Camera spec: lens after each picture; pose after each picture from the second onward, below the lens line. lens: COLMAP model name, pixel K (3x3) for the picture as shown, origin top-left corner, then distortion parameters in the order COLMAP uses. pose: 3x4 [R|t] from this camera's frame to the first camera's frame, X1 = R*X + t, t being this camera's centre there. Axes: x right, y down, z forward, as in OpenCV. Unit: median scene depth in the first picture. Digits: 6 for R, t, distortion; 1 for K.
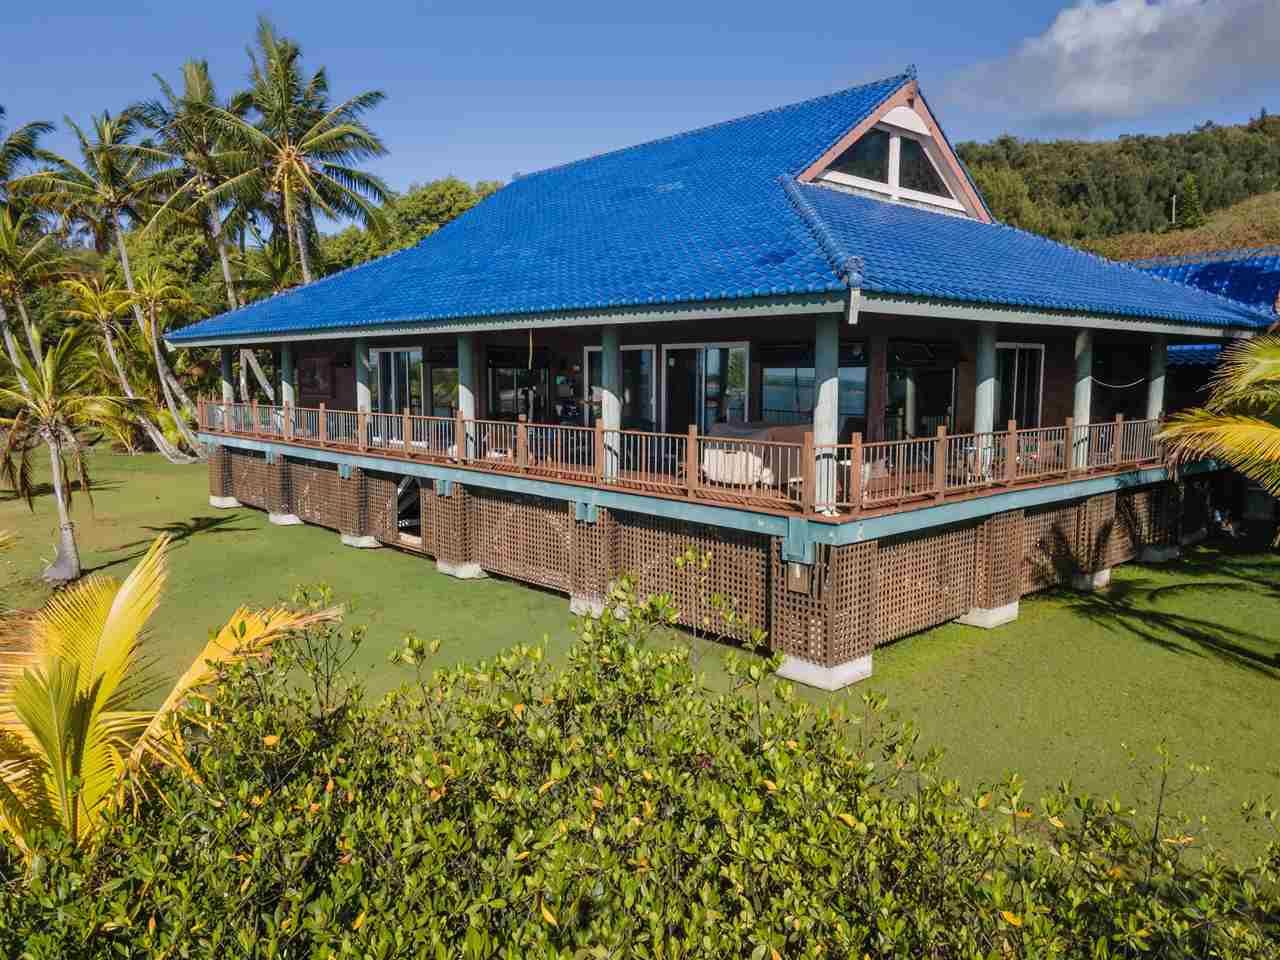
lens RADIAL K [[928.7, 0, 640.0], [0, 928.7, 480.0], [0, 0, 1]] dist [0.053464, 0.000139]
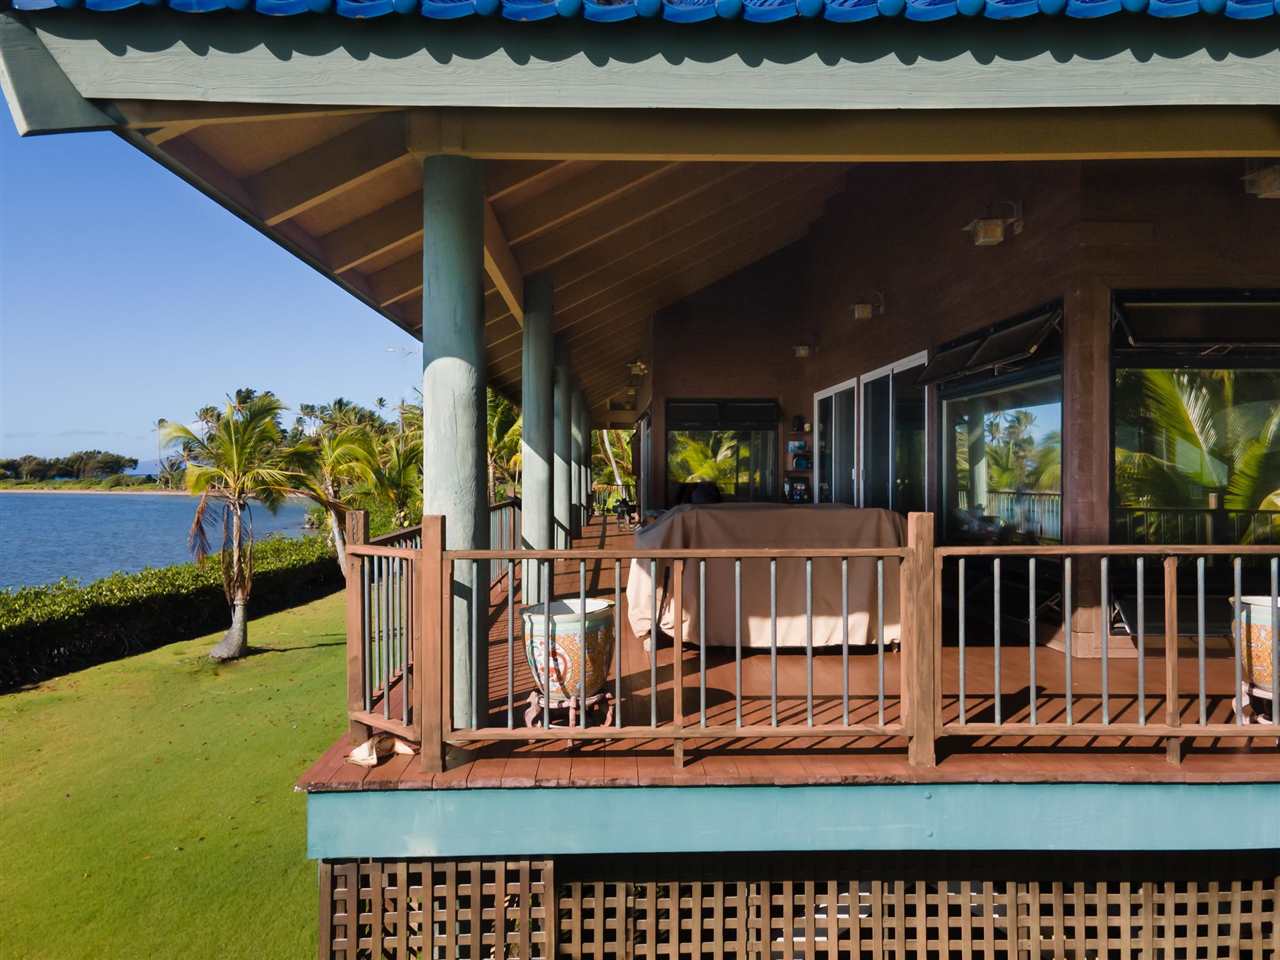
lens RADIAL K [[928.7, 0, 640.0], [0, 928.7, 480.0], [0, 0, 1]] dist [0.053464, 0.000139]
pose [[0.741962, -0.000325, -0.670441, 0.422438], [-0.070264, 0.994455, -0.078242, -0.035649], [0.666749, 0.105161, 0.737826, 0.663483]]
